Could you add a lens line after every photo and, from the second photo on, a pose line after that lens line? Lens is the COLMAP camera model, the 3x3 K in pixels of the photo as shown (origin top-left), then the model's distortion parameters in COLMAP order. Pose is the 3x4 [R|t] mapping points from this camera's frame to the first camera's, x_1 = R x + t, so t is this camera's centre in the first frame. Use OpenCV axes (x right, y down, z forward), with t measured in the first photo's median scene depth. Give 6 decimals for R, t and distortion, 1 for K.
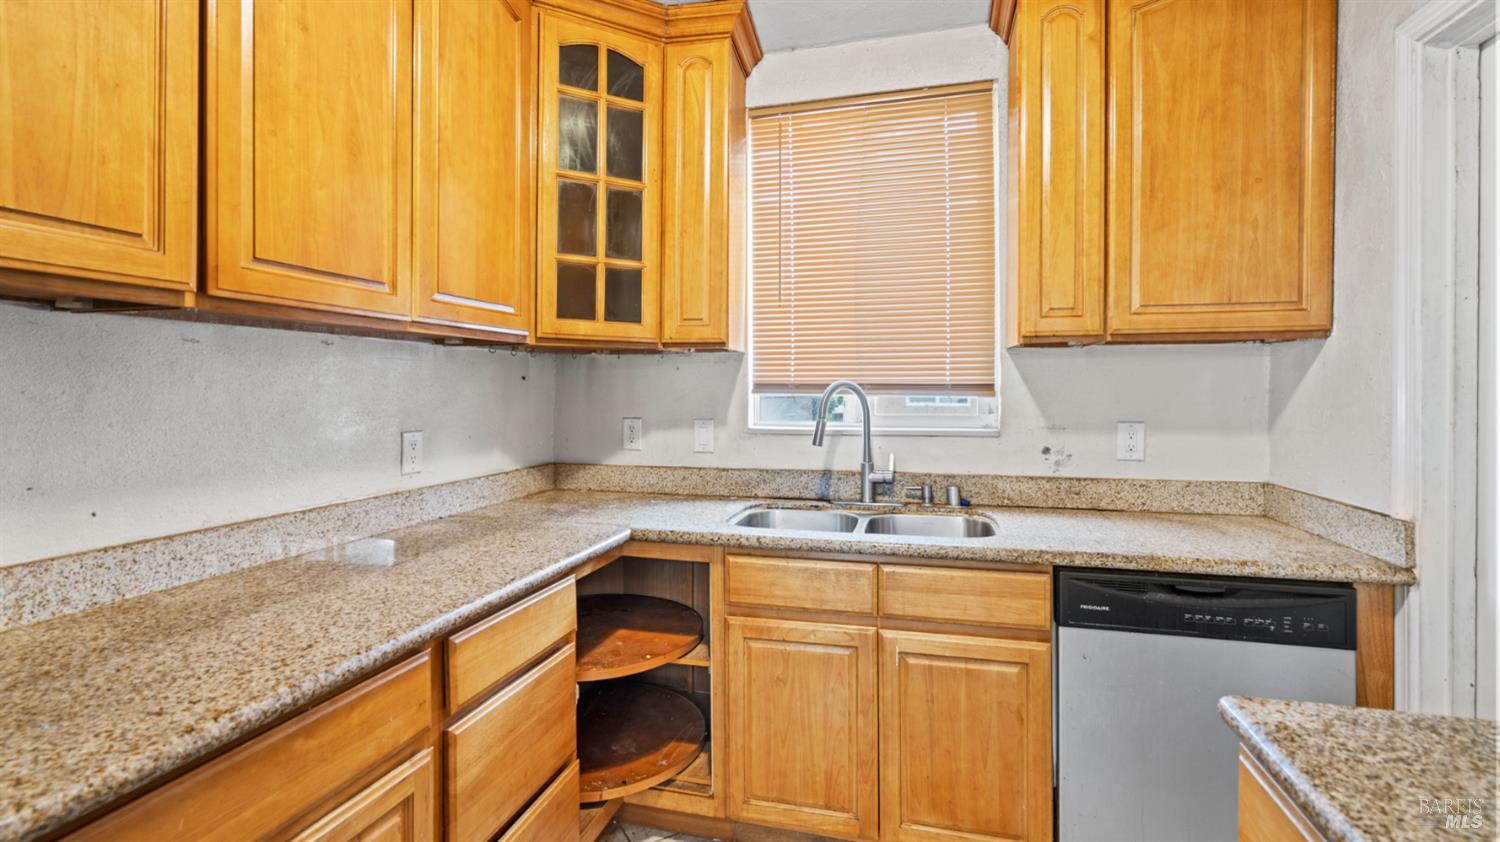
lens RADIAL K [[678.1, 0, 743.5], [0, 678.1, 393.5], [0, 0, 1]] dist [-0.005294, 0.001934]
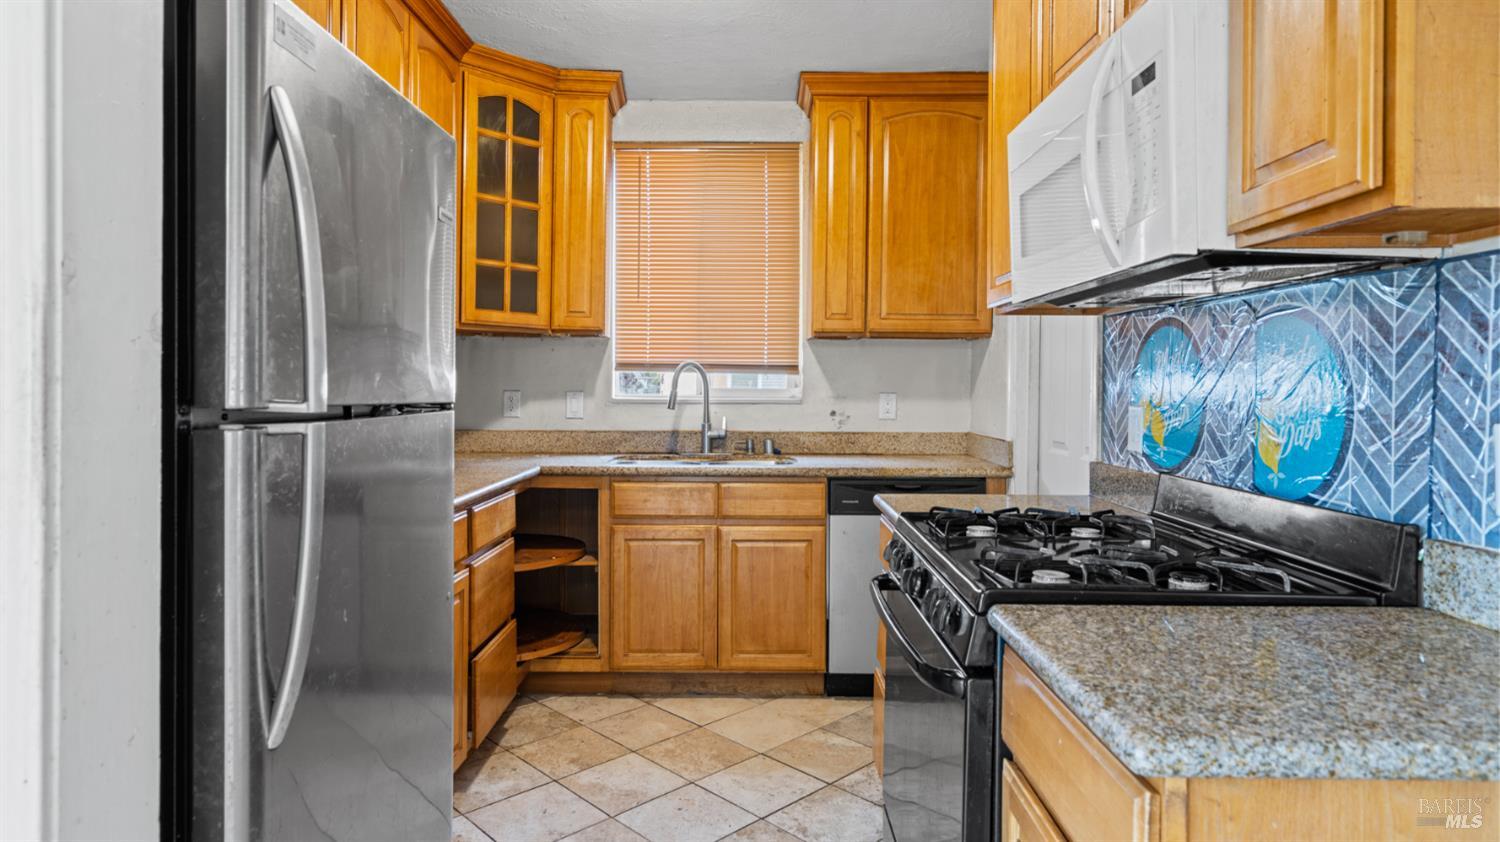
lens RADIAL K [[853.5, 0, 731.7], [0, 853.5, 388.0], [0, 0, 1]] dist [0.010639, 0.004338]
pose [[0.970235, 0.008190, 0.242028, -0.208428], [-0.008345, 0.999965, -0.000384, 0.039782], [-0.242023, -0.001647, 0.970269, -0.753851]]
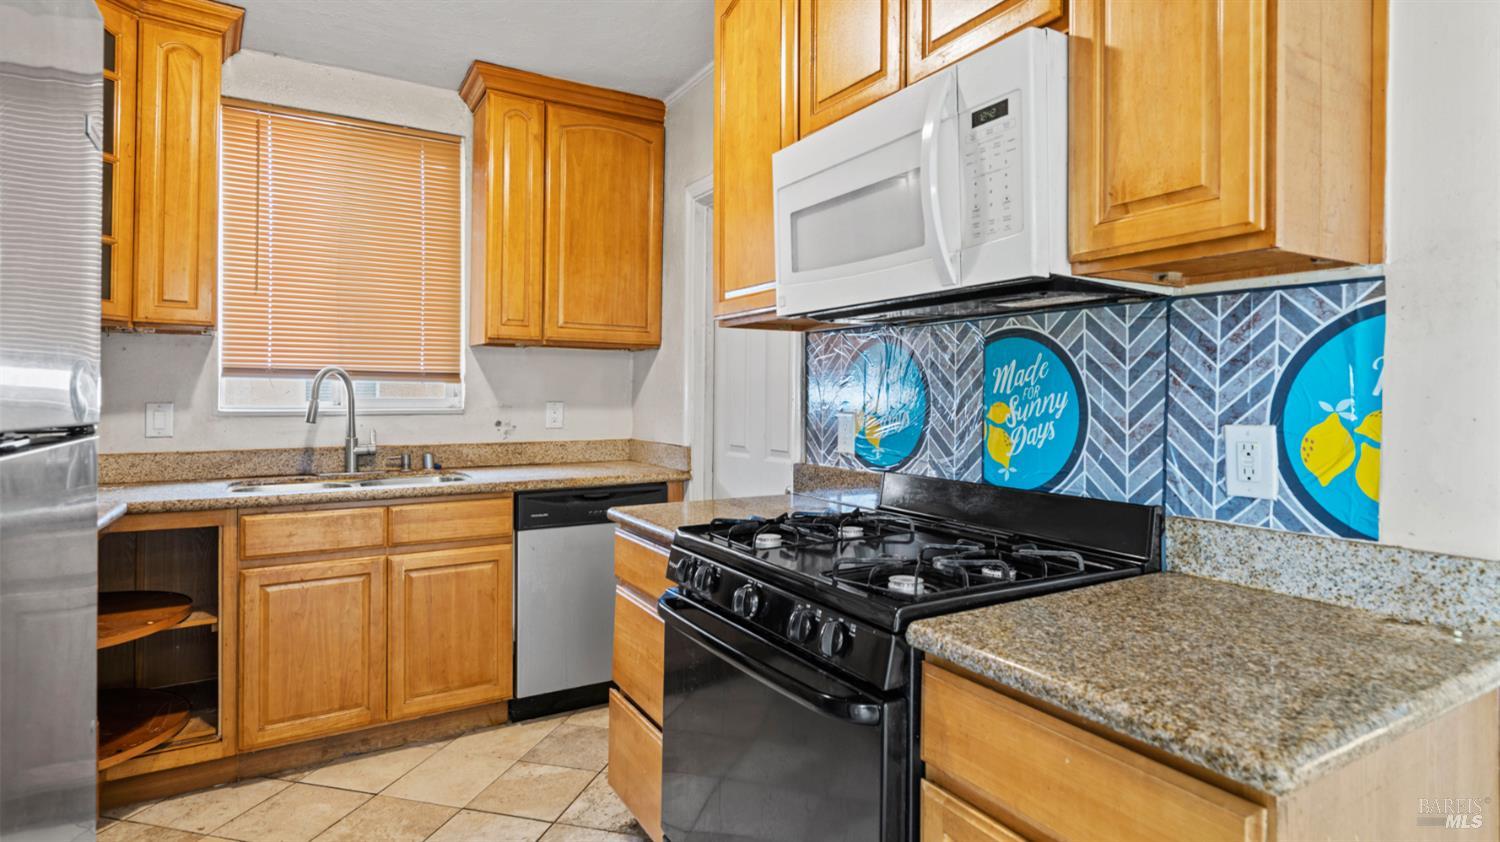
lens RADIAL K [[773.5, 0, 746.3], [0, 773.5, 389.3], [0, 0, 1]] dist [0.007299, 0.001901]
pose [[0.699338, 0.011743, 0.714695, -0.351683], [-0.004255, 0.999916, -0.012266, 0.038342], [-0.714779, 0.005537, 0.699329, -0.486047]]
